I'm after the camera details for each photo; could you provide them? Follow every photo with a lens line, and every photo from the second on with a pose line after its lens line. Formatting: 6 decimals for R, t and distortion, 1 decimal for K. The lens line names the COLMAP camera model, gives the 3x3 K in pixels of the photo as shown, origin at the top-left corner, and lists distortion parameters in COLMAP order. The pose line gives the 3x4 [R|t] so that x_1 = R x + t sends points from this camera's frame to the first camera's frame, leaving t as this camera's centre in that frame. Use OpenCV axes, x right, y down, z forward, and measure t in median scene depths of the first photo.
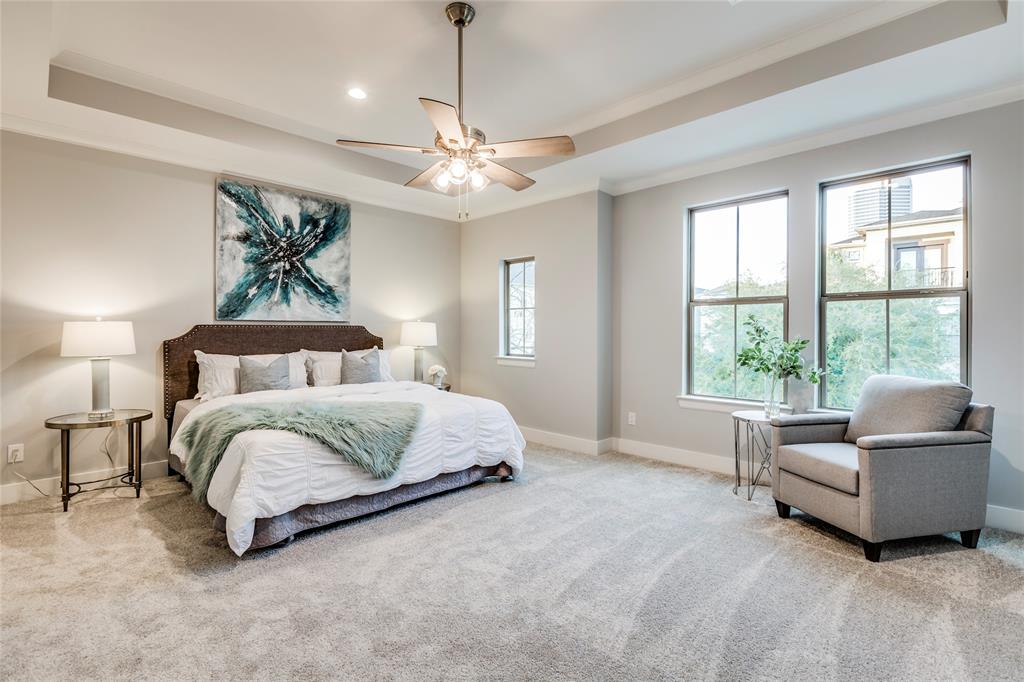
lens RADIAL K [[484.1, 0, 515.7], [0, 484.1, 340.0], [0, 0, 1]] dist [-0.007138, 0.001924]
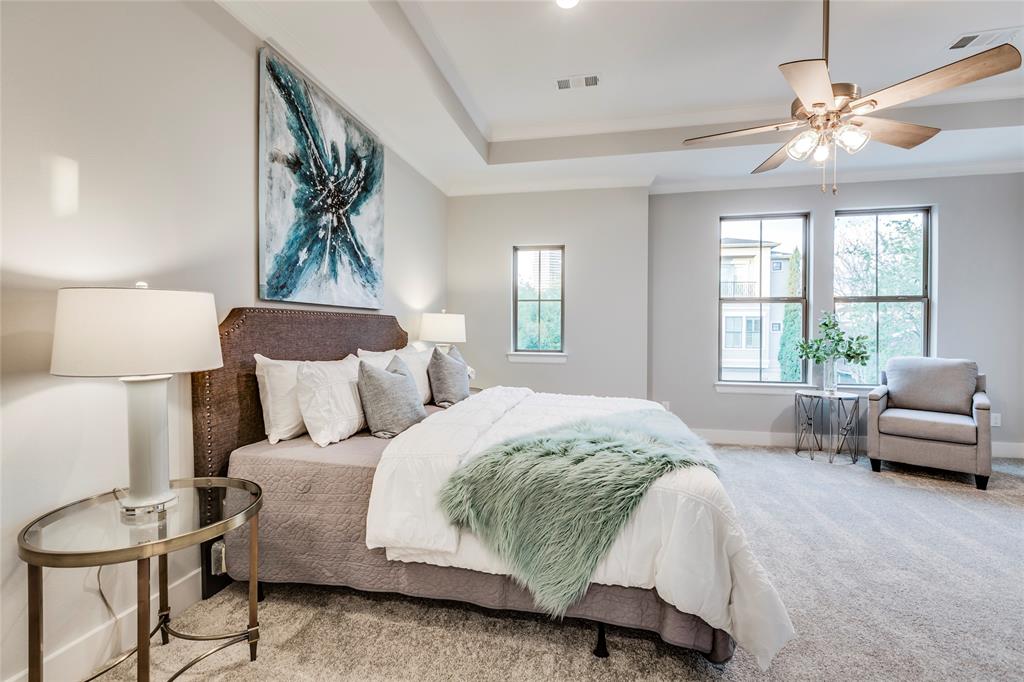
lens RADIAL K [[458.0, 0, 508.1], [0, 458.0, 340.6], [0, 0, 1]] dist [0.002405, -0.001671]
pose [[0.835613, -0.011809, 0.549192, -0.664109], [0.007784, 0.999923, 0.009658, 0.003292], [-0.549263, -0.003796, 0.835641, 0.385314]]
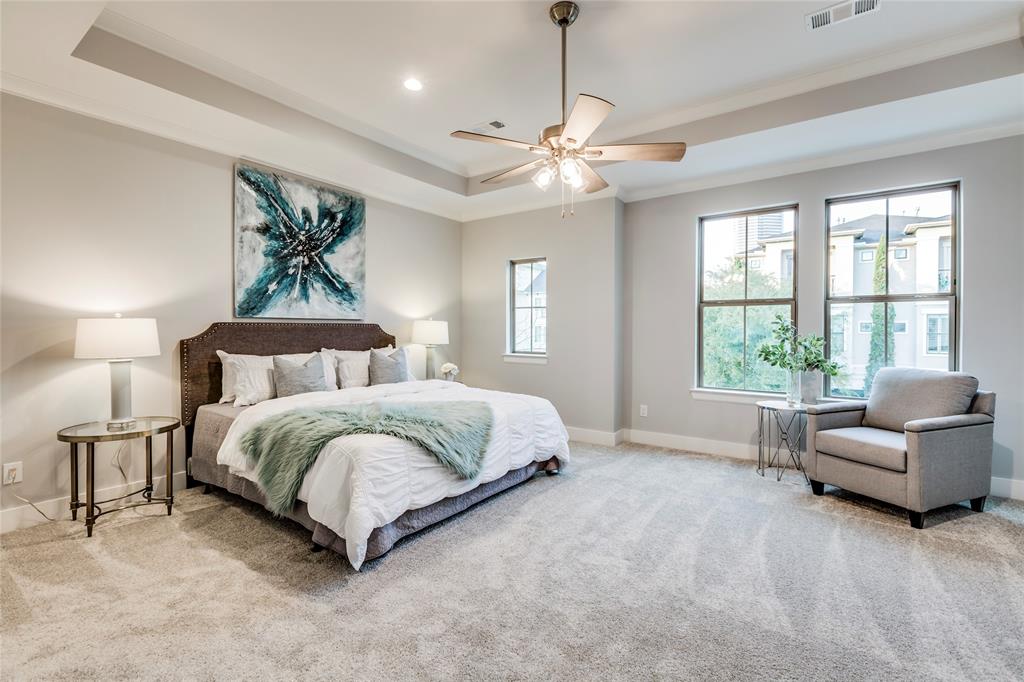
lens RADIAL K [[458.0, 0, 512.2], [0, 458.0, 341.8], [0, 0, 1]] dist [0.002405, -0.001671]
pose [[0.986563, -0.003945, 0.163334, -0.236884], [0.002448, 0.999953, 0.009365, -0.001433], [-0.163363, -0.008839, 0.986526, 0.045225]]
